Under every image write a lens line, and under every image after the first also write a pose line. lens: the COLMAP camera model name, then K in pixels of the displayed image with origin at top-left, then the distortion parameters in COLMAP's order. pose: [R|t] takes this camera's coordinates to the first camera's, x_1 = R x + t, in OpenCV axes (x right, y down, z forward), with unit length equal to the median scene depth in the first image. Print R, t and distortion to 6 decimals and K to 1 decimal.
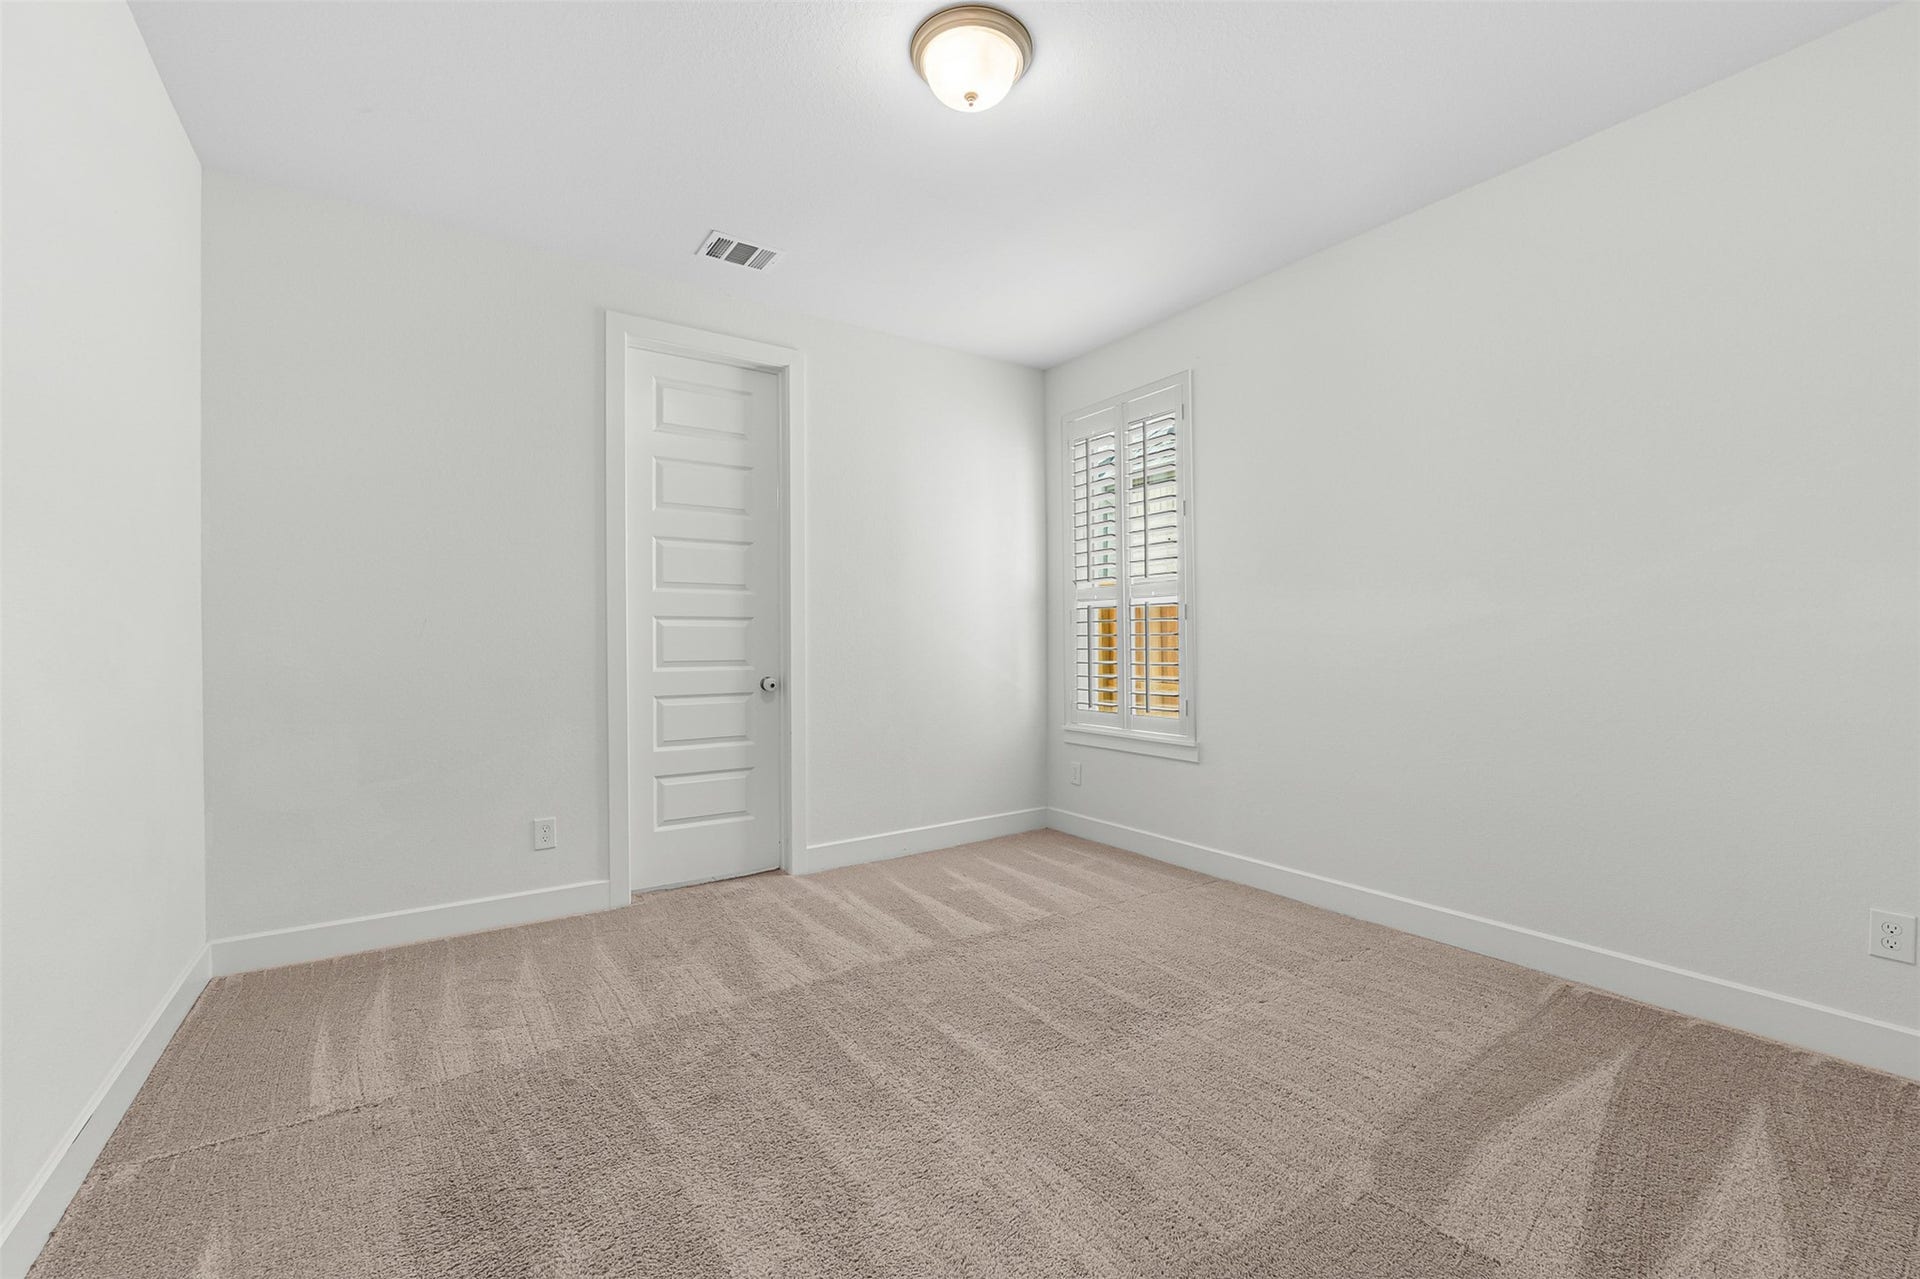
lens RADIAL K [[795.1, 0, 953.5], [0, 795.1, 623.7], [0, 0, 1]] dist [-0.005542, -0.000102]
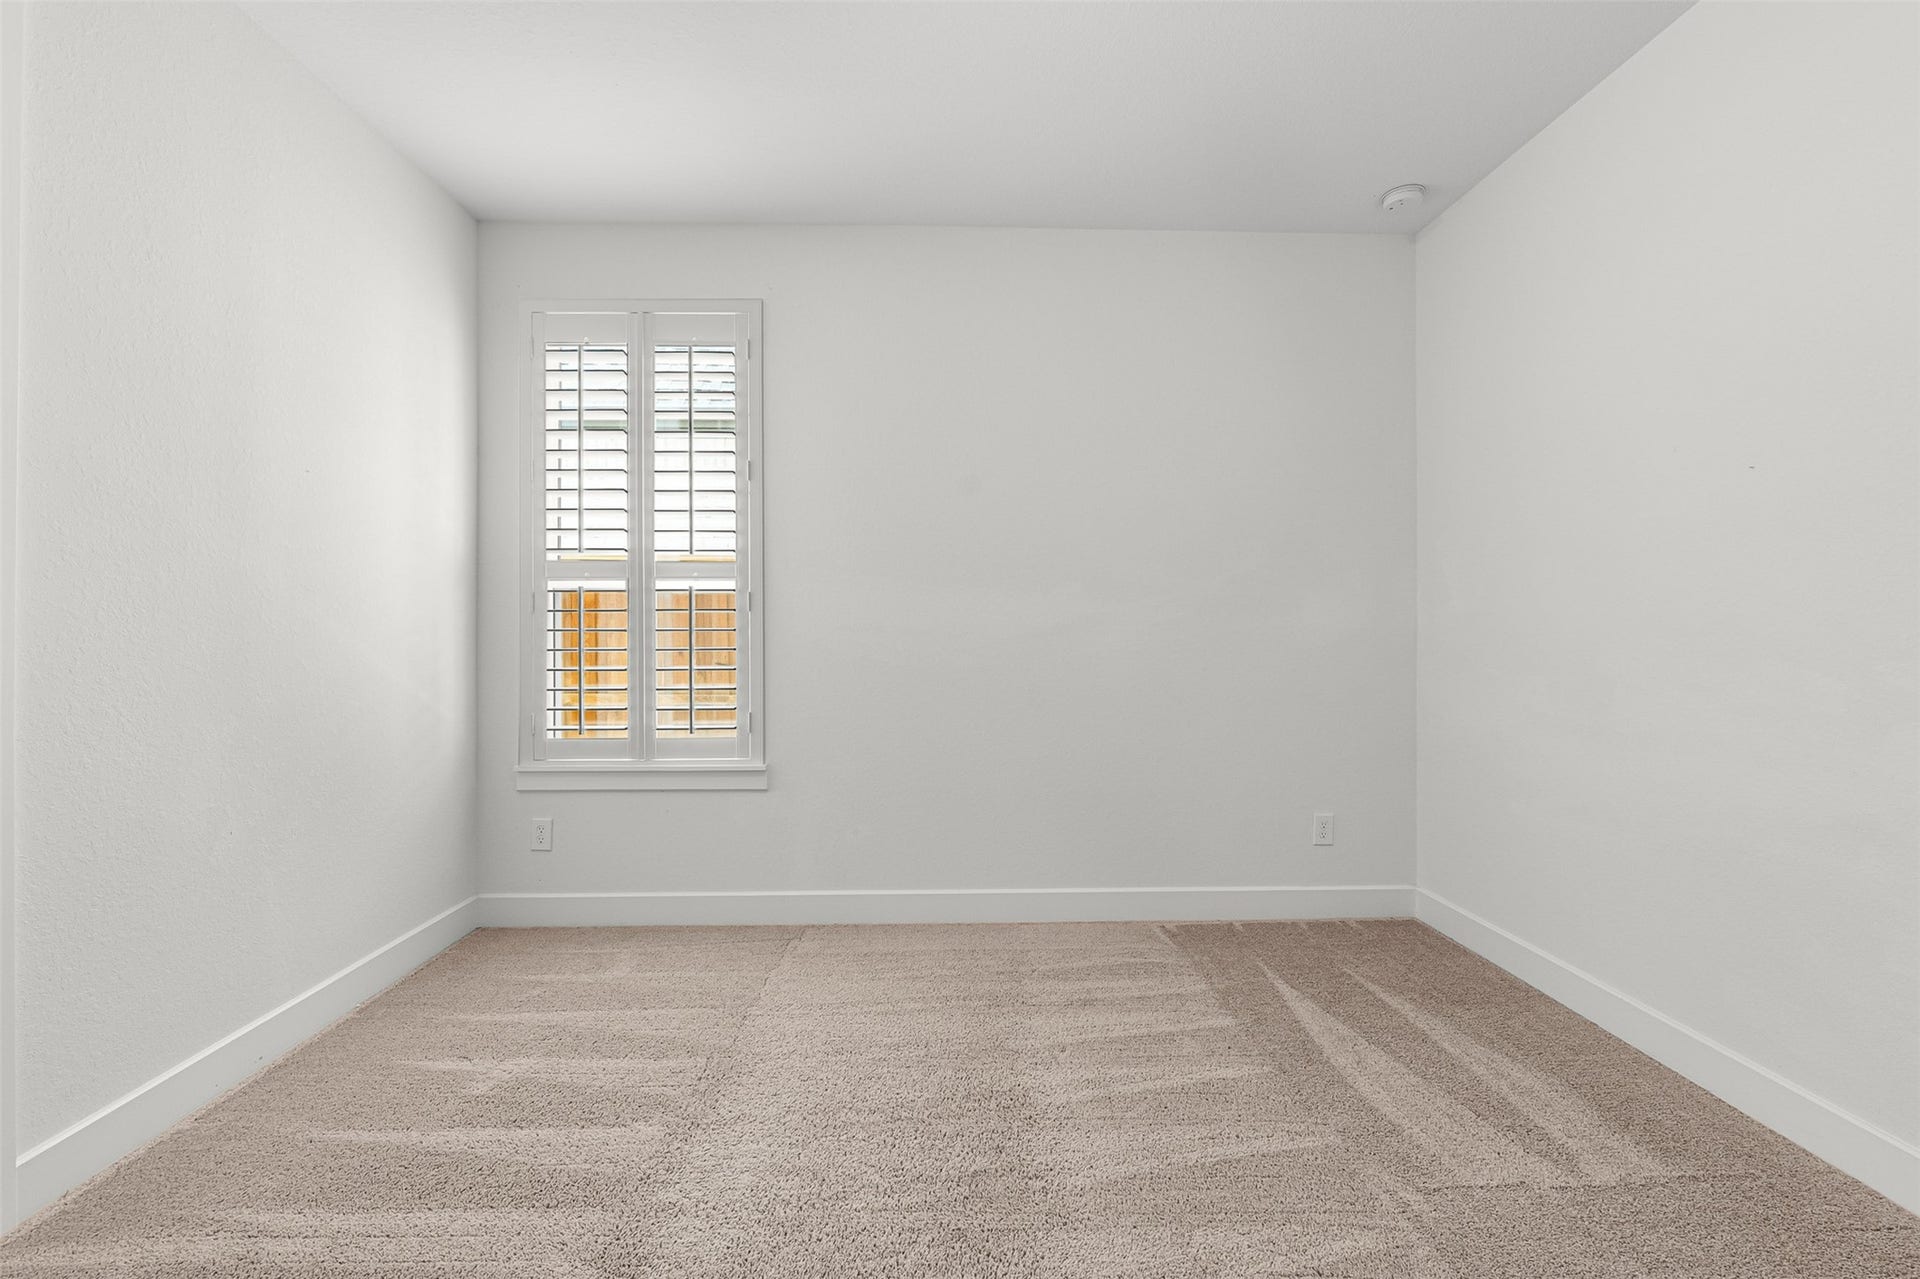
lens RADIAL K [[795.1, 0, 953.5], [0, 795.1, 623.7], [0, 0, 1]] dist [-0.005542, -0.000102]
pose [[0.539707, 0.015224, 0.841715, -0.271272], [-0.016467, 0.999836, -0.007525, 0.010112], [-0.841692, -0.009800, 0.539869, 0.410743]]
